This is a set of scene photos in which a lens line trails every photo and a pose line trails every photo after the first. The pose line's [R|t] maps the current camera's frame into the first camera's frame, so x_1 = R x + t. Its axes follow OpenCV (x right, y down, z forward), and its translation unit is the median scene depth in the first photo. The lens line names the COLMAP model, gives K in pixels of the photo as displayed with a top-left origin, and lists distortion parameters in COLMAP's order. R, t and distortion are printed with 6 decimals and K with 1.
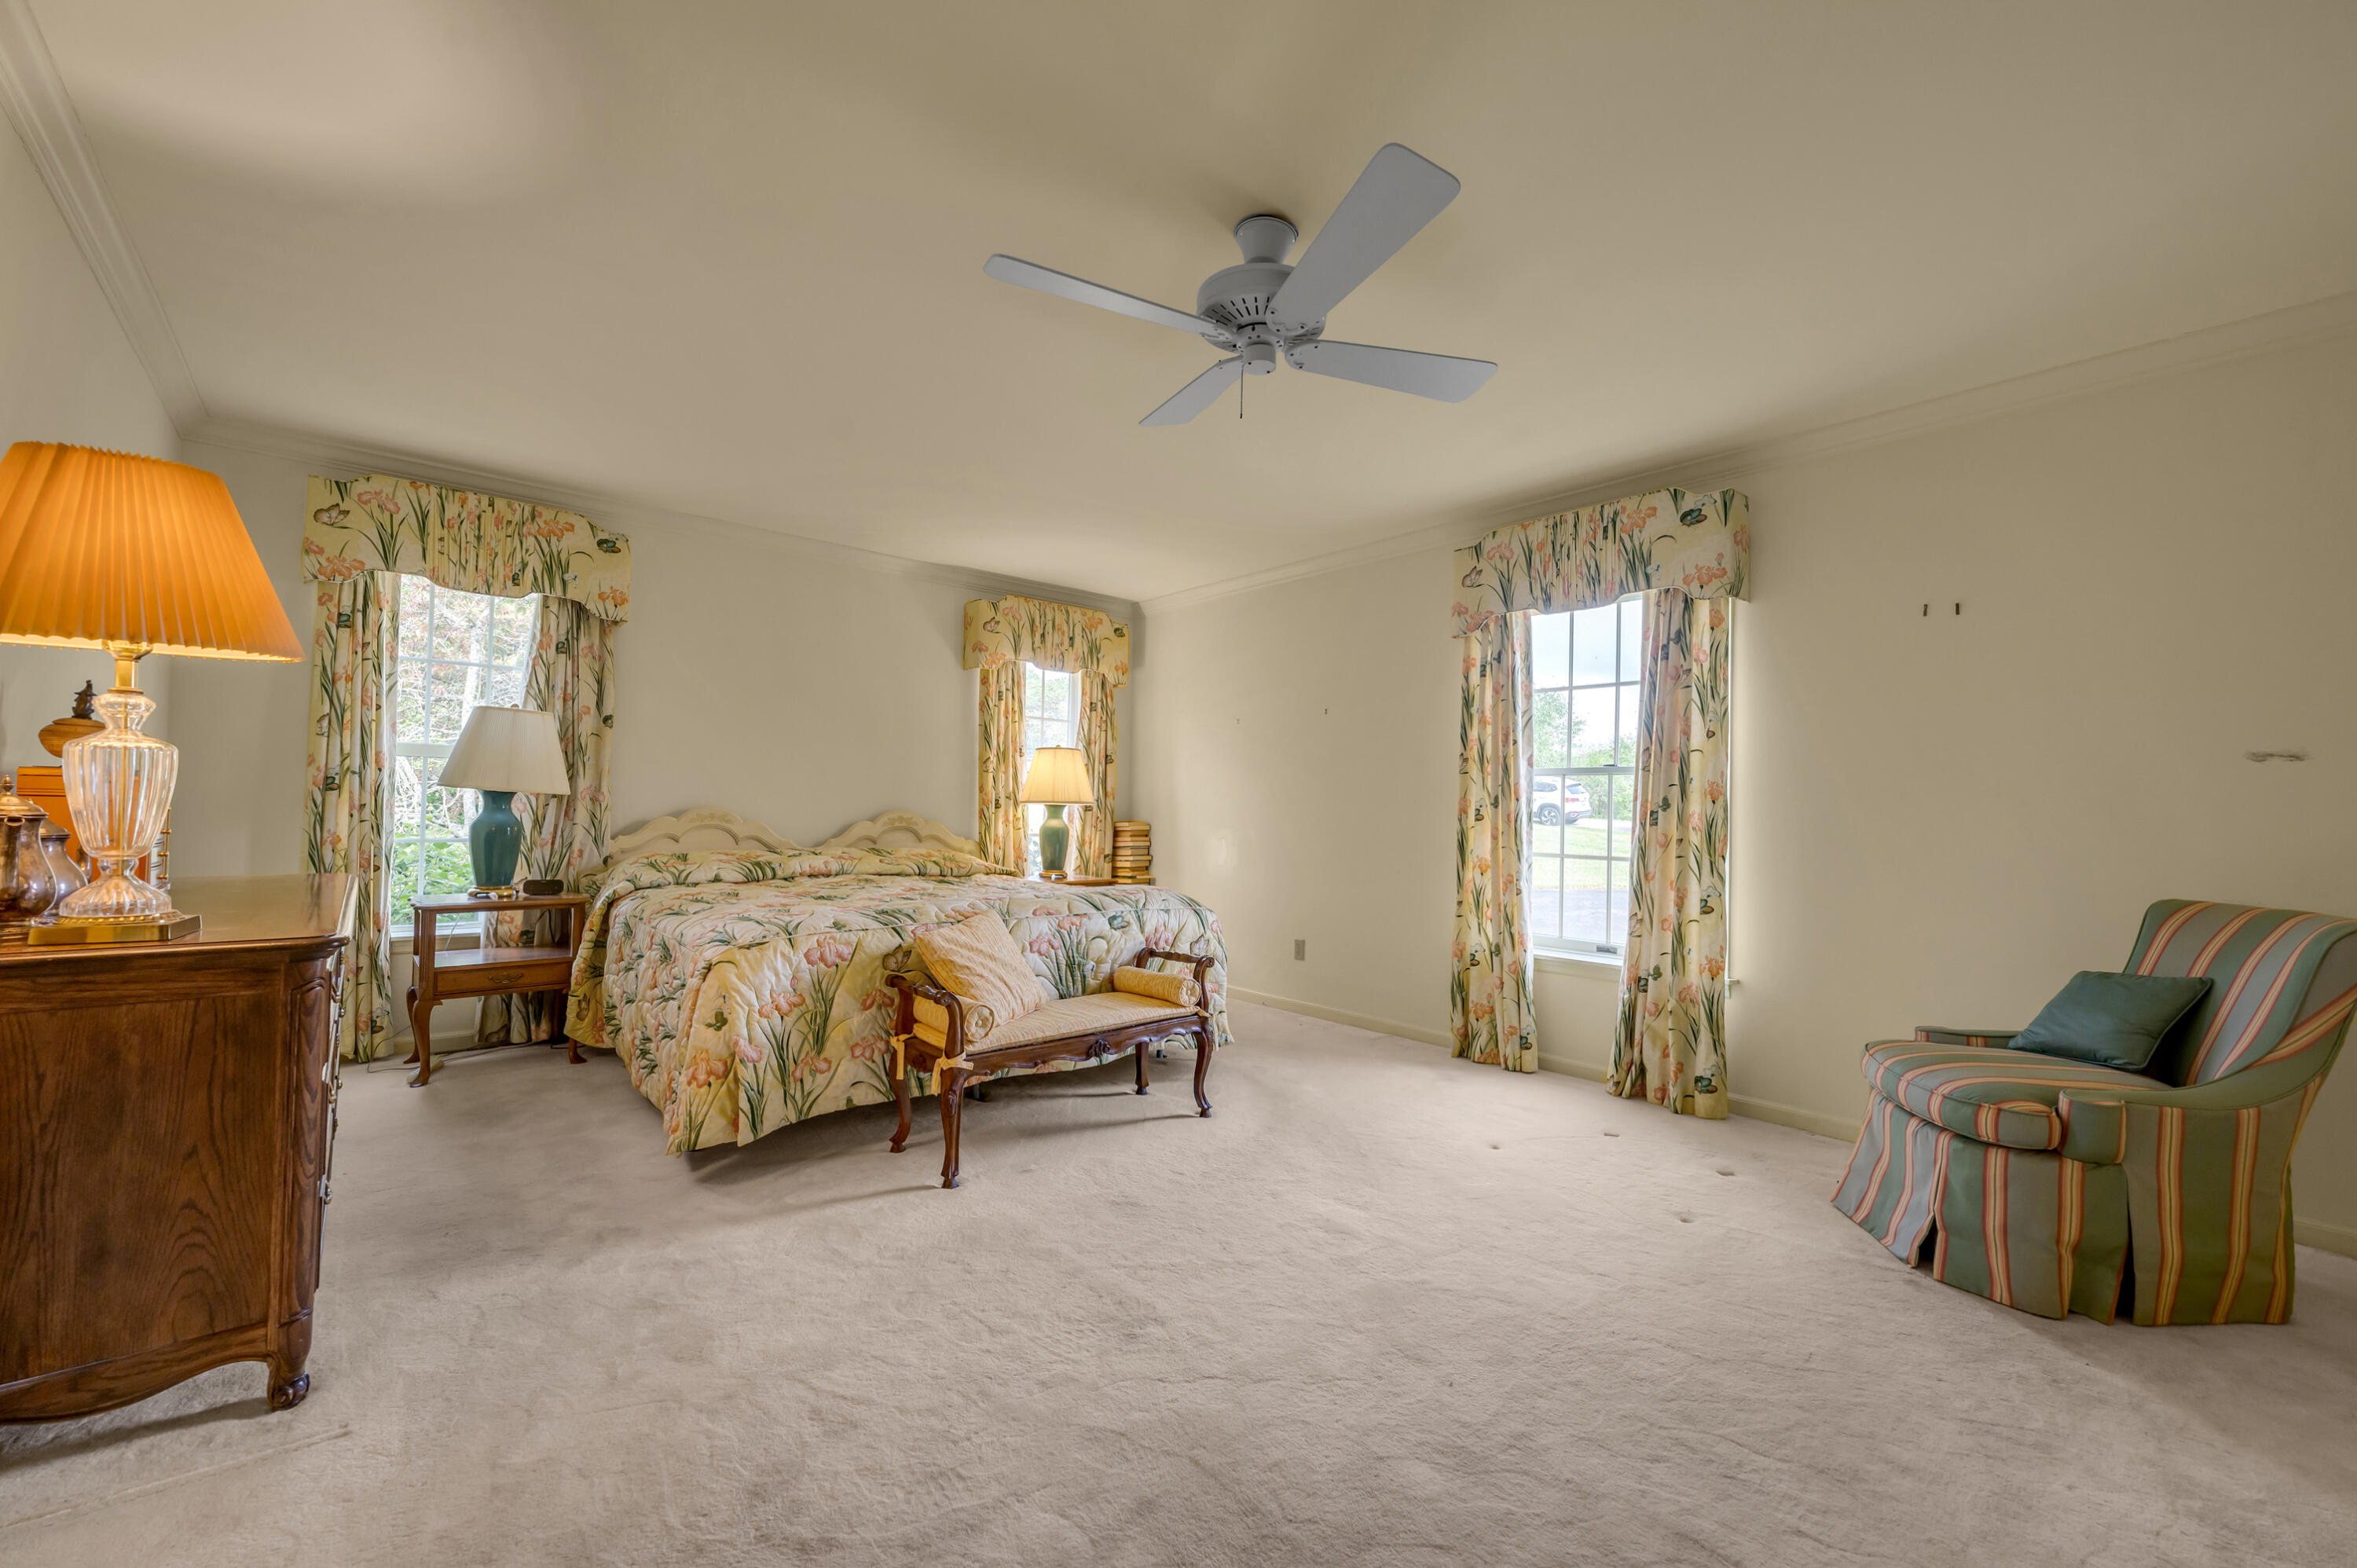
lens RADIAL K [[946.5, 0, 1175.7], [0, 946.5, 787.5], [0, 0, 1]] dist [-0.001112, -0.000139]
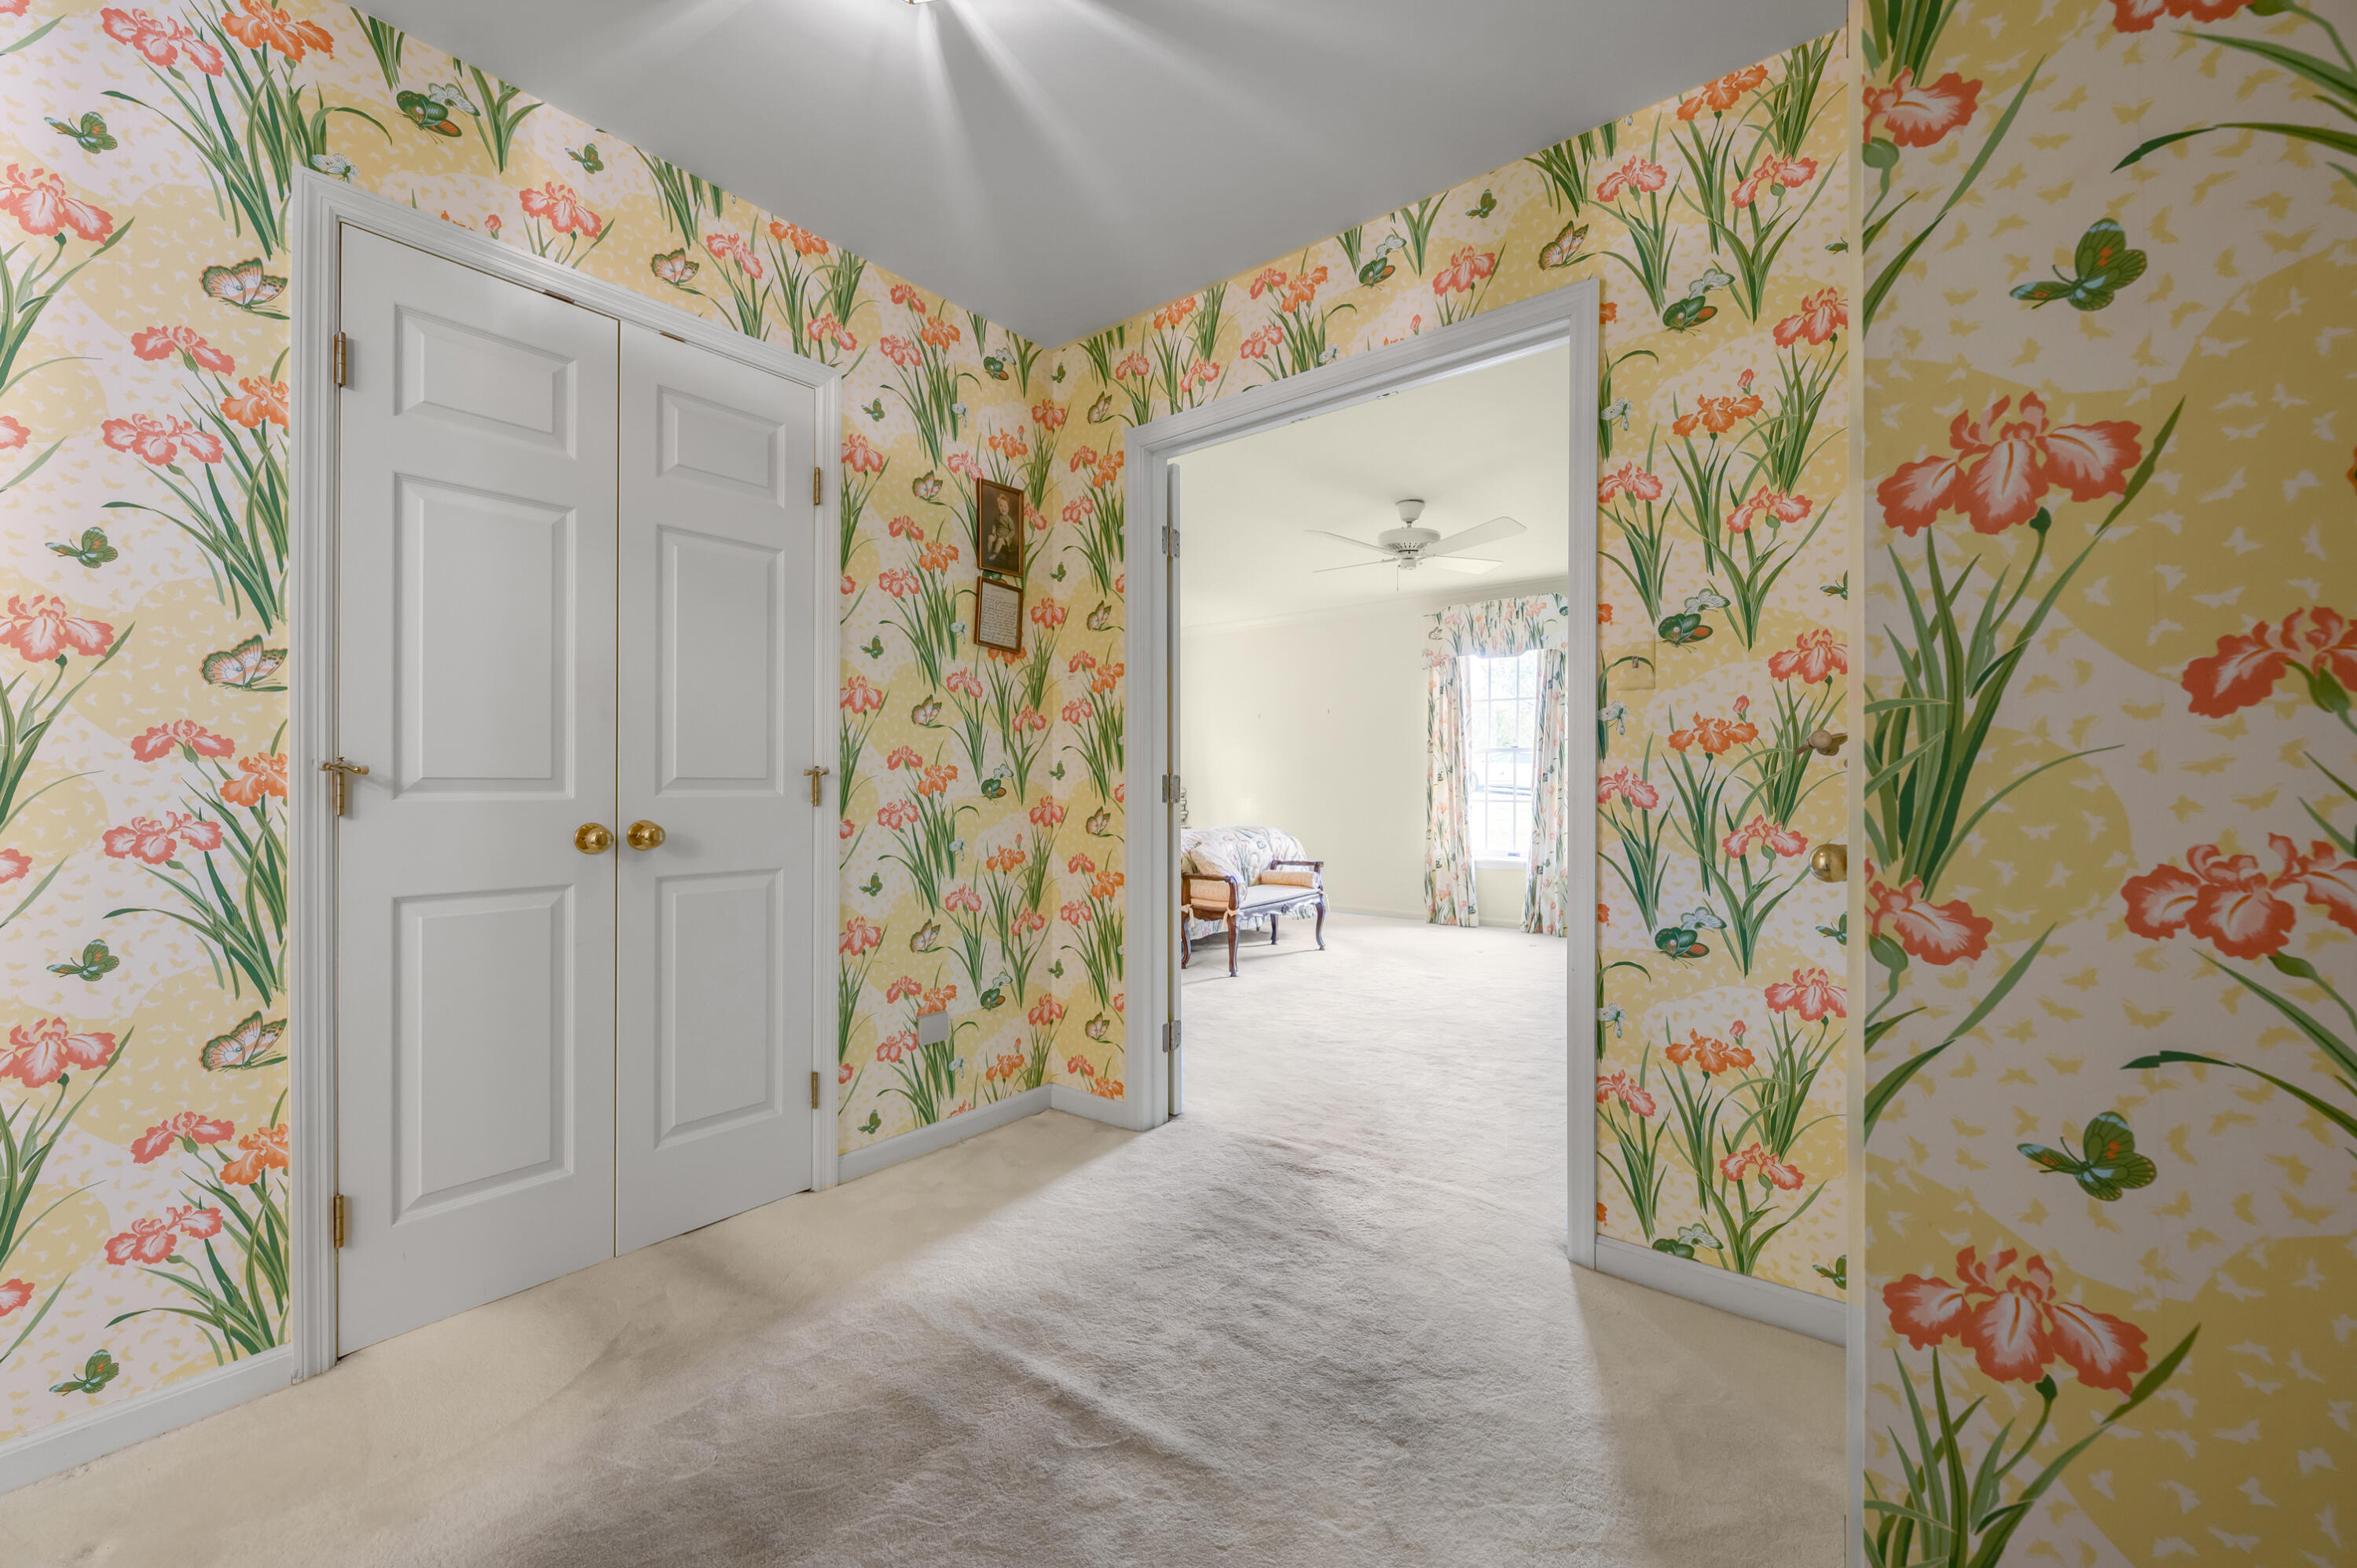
lens RADIAL K [[953.0, 0, 1170.5], [0, 953.0, 777.4], [0, 0, 1]] dist [0.000775, -0.009599]
pose [[0.980784, -0.018450, 0.194220, -0.476277], [0.013373, 0.999534, 0.027422, -0.023286], [-0.194636, -0.024298, 0.980575, -0.555484]]
